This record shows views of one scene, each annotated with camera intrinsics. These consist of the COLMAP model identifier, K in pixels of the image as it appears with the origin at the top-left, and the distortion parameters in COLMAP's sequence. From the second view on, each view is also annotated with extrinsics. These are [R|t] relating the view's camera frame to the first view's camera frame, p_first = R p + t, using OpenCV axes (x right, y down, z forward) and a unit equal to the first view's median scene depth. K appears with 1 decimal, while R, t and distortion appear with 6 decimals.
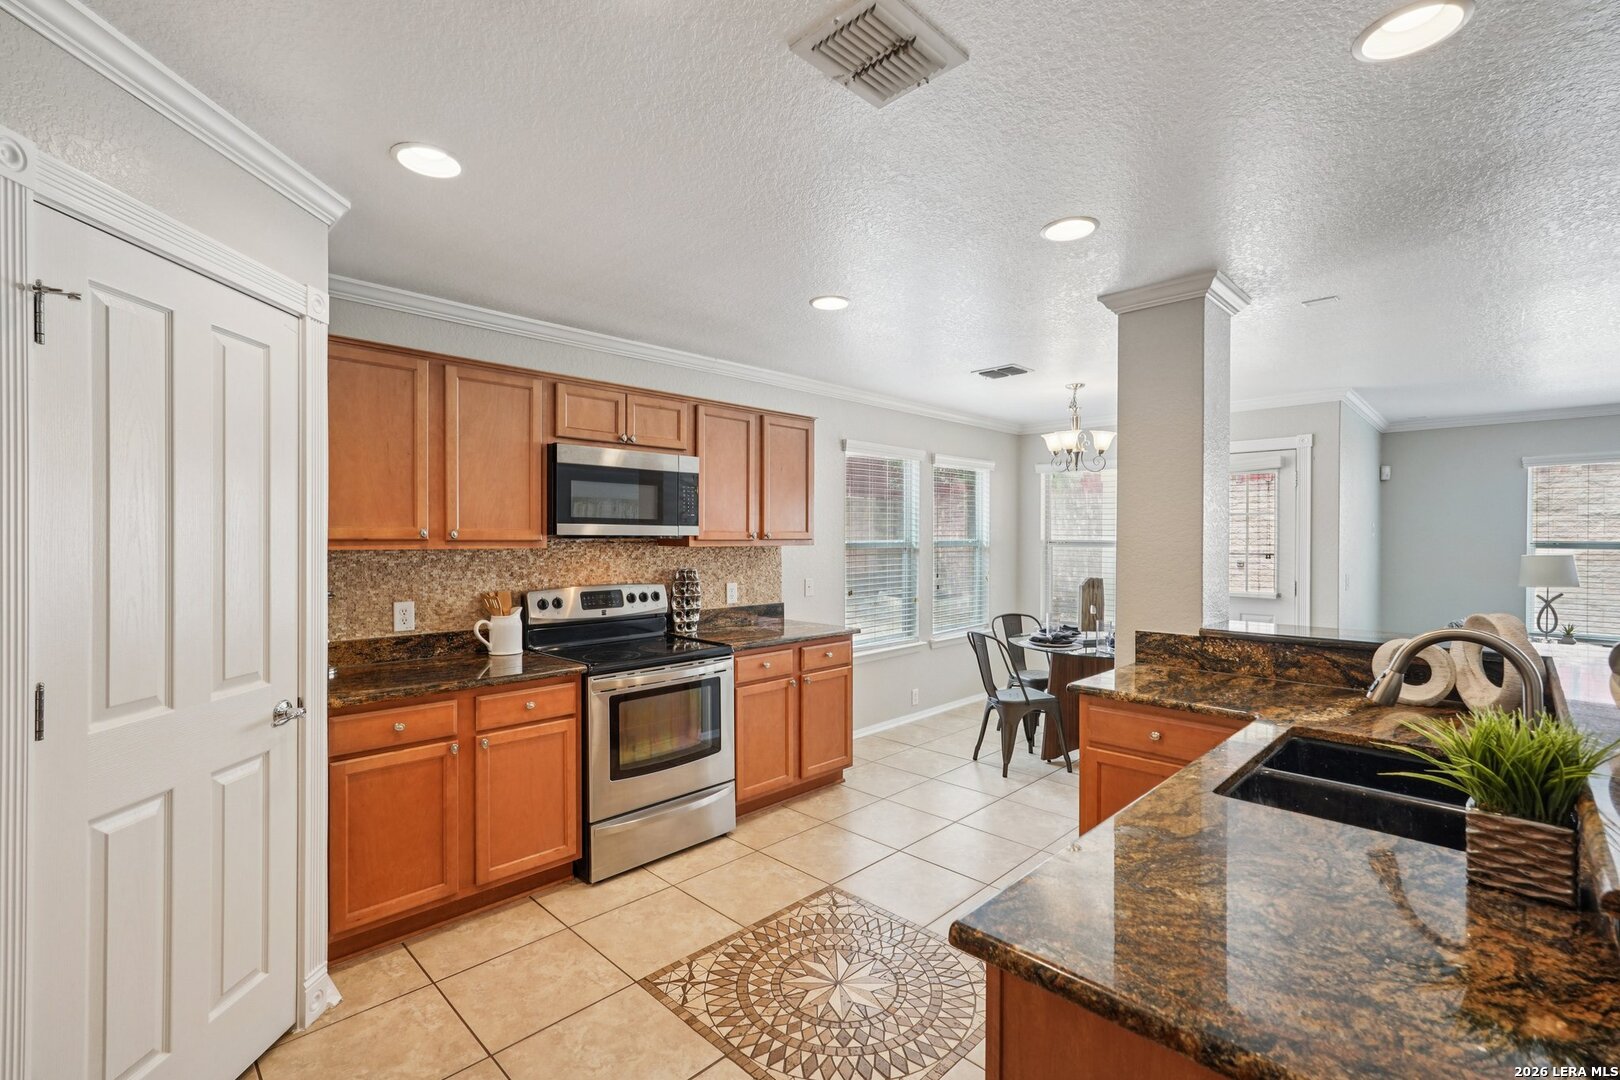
lens RADIAL K [[722.5, 0, 805.2], [0, 722.5, 540.9], [0, 0, 1]] dist [-0.009426, 0.008423]
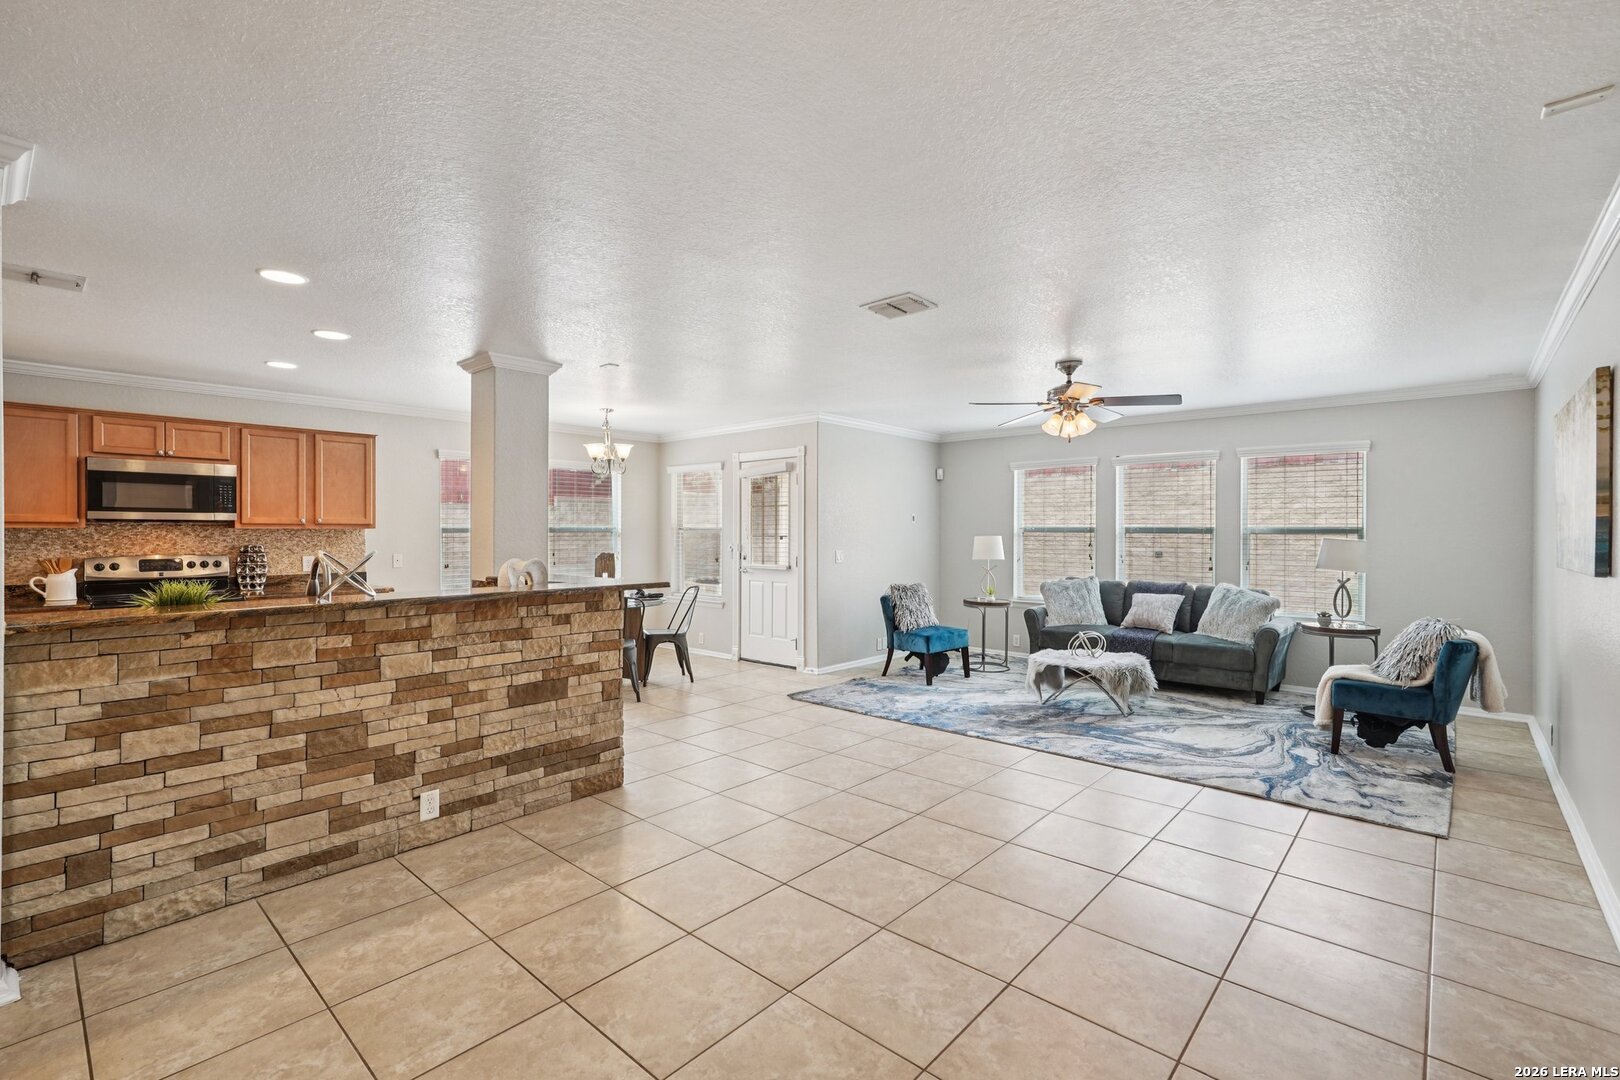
lens RADIAL K [[722.5, 0, 810.3], [0, 722.5, 537.2], [0, 0, 1]] dist [-0.009426, 0.008423]
pose [[0.998540, -0.002821, 0.053939, 0.923145], [0.002790, 0.999996, 0.000649, 0.028894], [-0.053941, -0.000498, 0.998544, -0.490203]]
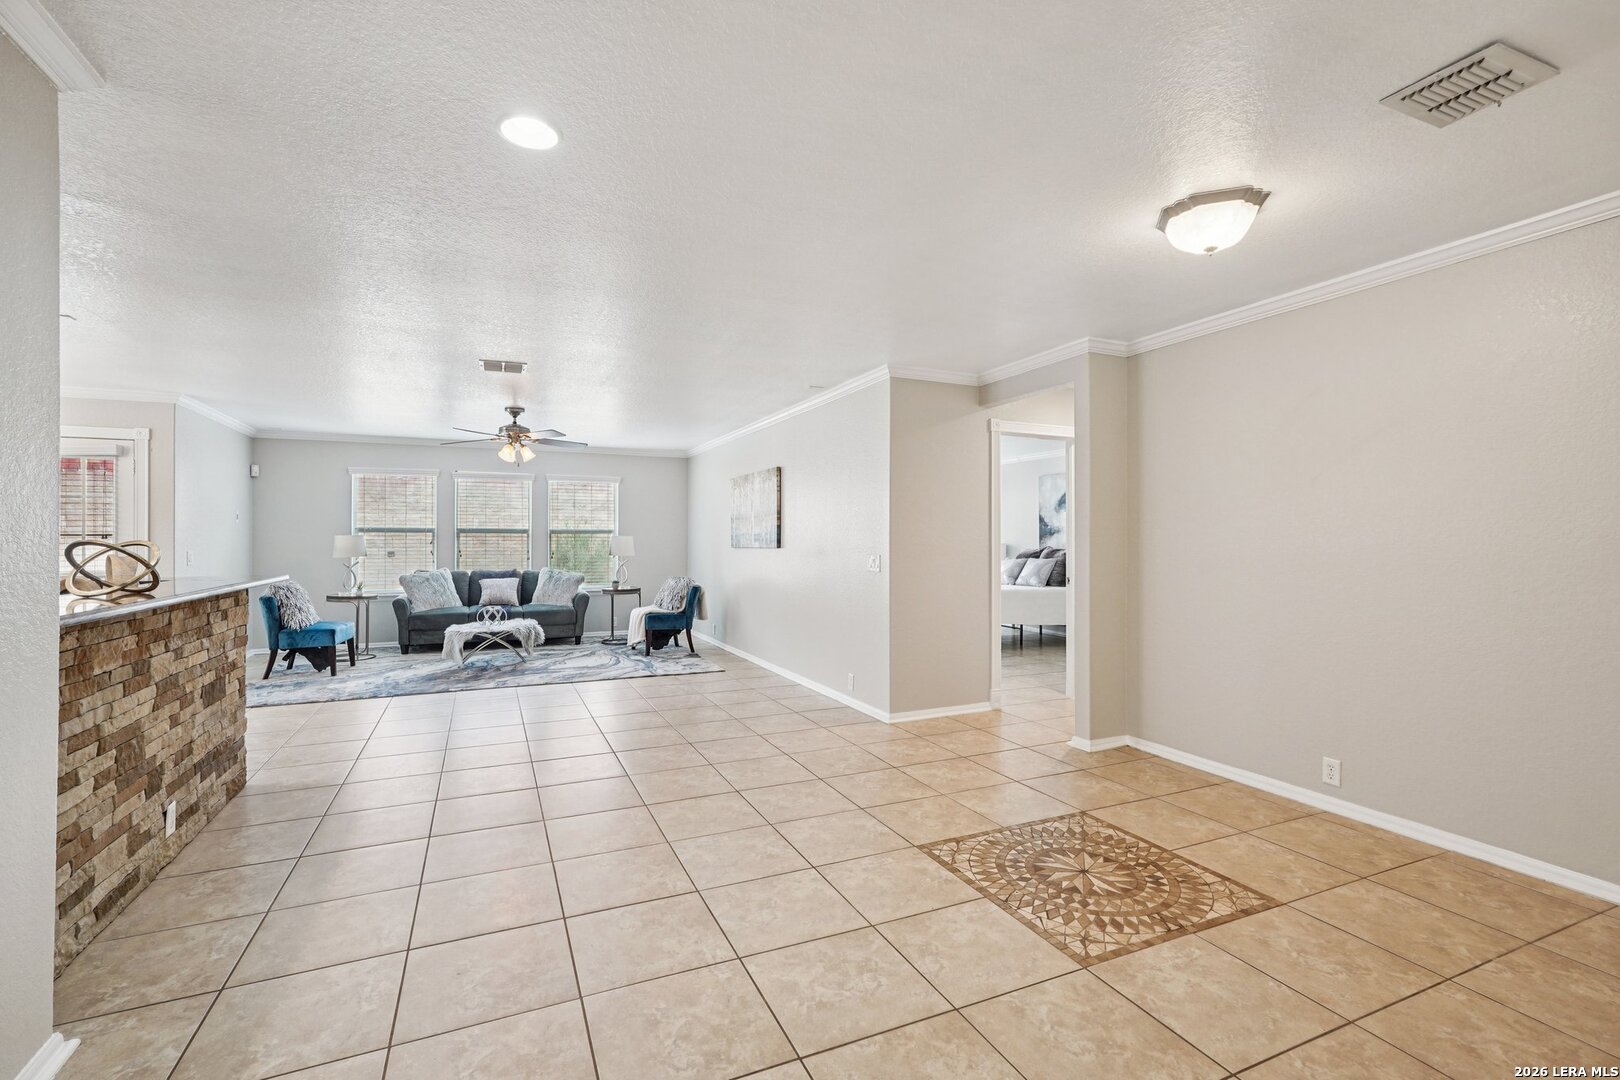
lens RADIAL K [[722.5, 0, 805.0], [0, 722.5, 531.6], [0, 0, 1]] dist [-0.009426, 0.008423]
pose [[0.362111, 0.003751, 0.932128, 0.021831], [0.007815, 0.999945, -0.007060, 0.043686], [-0.932102, 0.009840, 0.362061, -0.546060]]
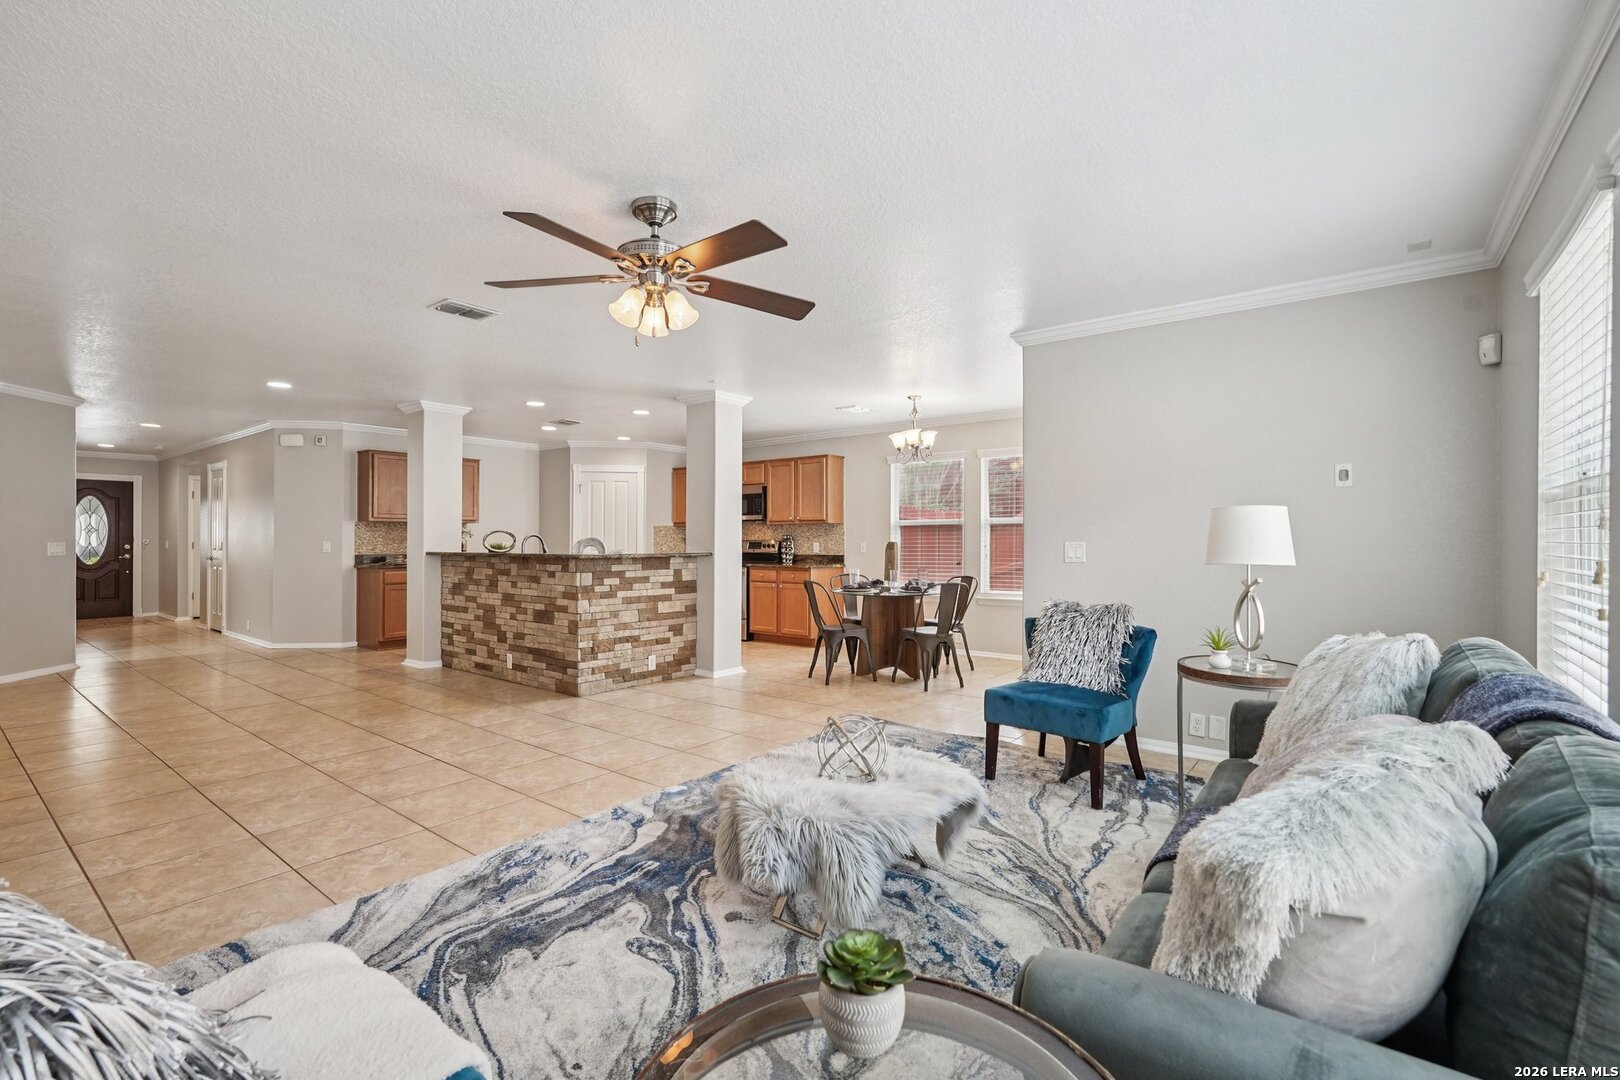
lens RADIAL K [[722.5, 0, 806.6], [0, 722.5, 543.5], [0, 0, 1]] dist [-0.009426, 0.008423]
pose [[0.115414, 0.000881, -0.993317, 2.257854], [-0.006127, 0.999981, 0.000175, 0.071722], [0.993299, 0.006066, 0.115417, 0.889019]]
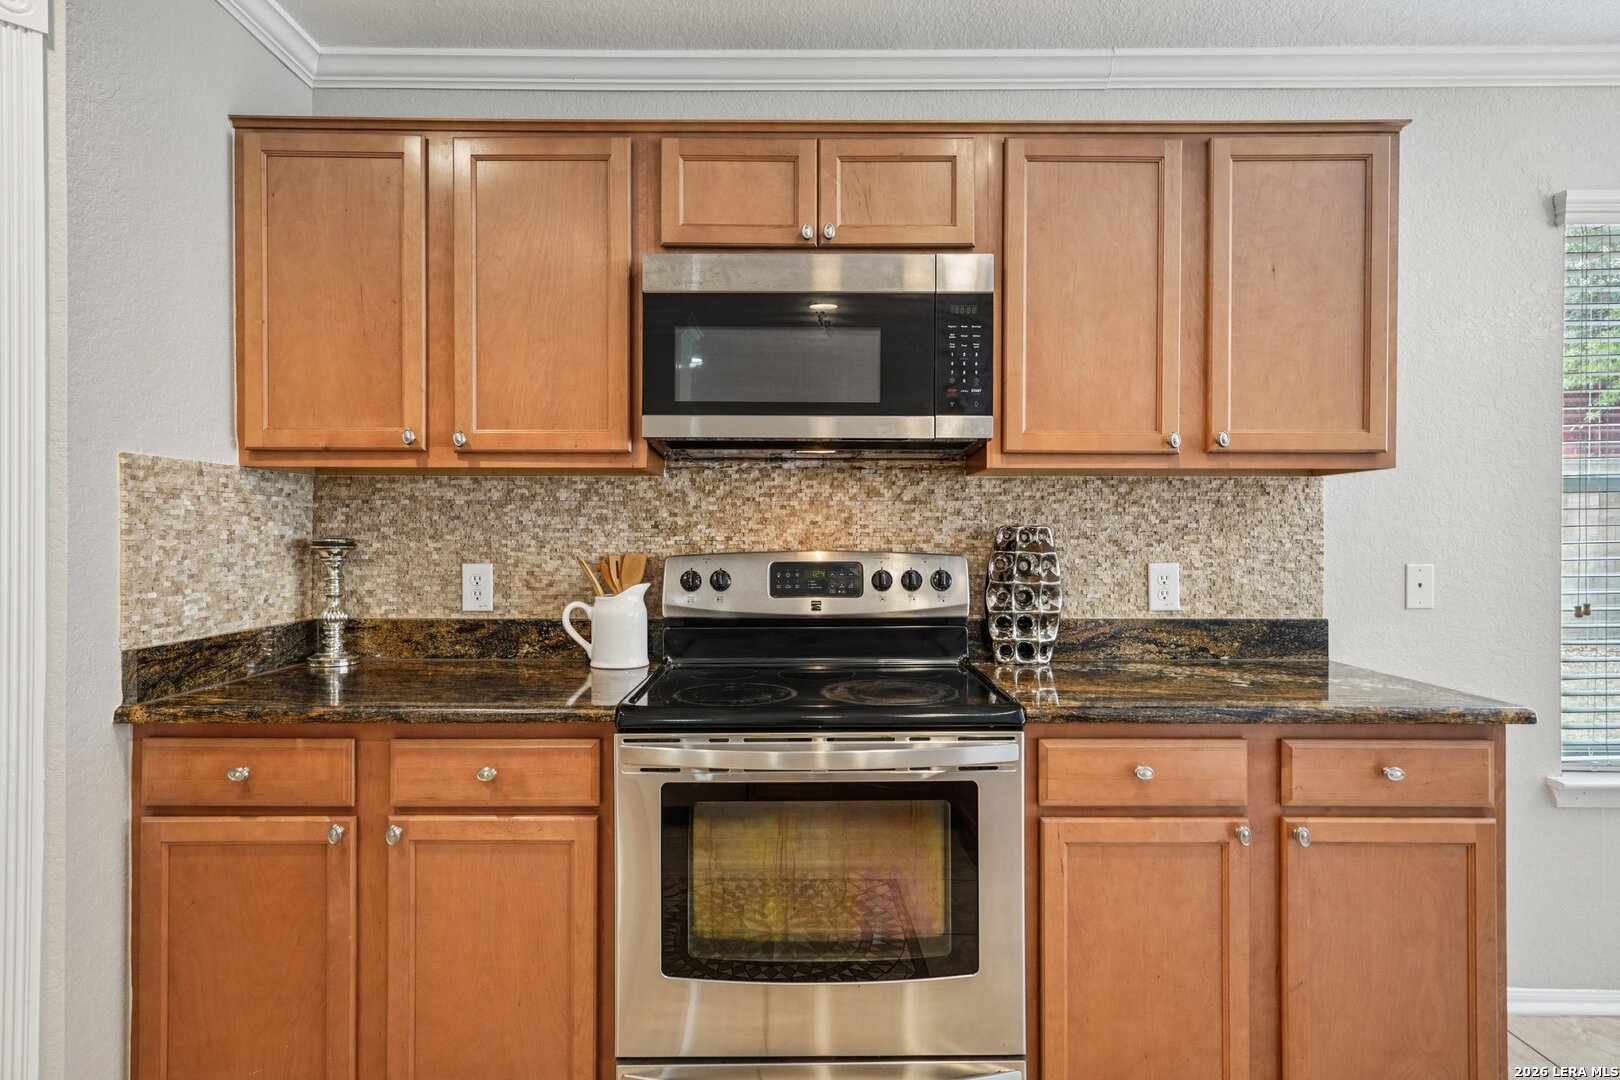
lens RADIAL K [[897.6, 0, 808.8], [0, 897.6, 537.7], [0, 0, 1]] dist [0.003912, 0.007995]
pose [[0.708641, 0.000396, -0.705569, 0.152679], [-0.003538, 0.999989, -0.002993, 0.054233], [0.705560, 0.004617, 0.708635, 0.558726]]
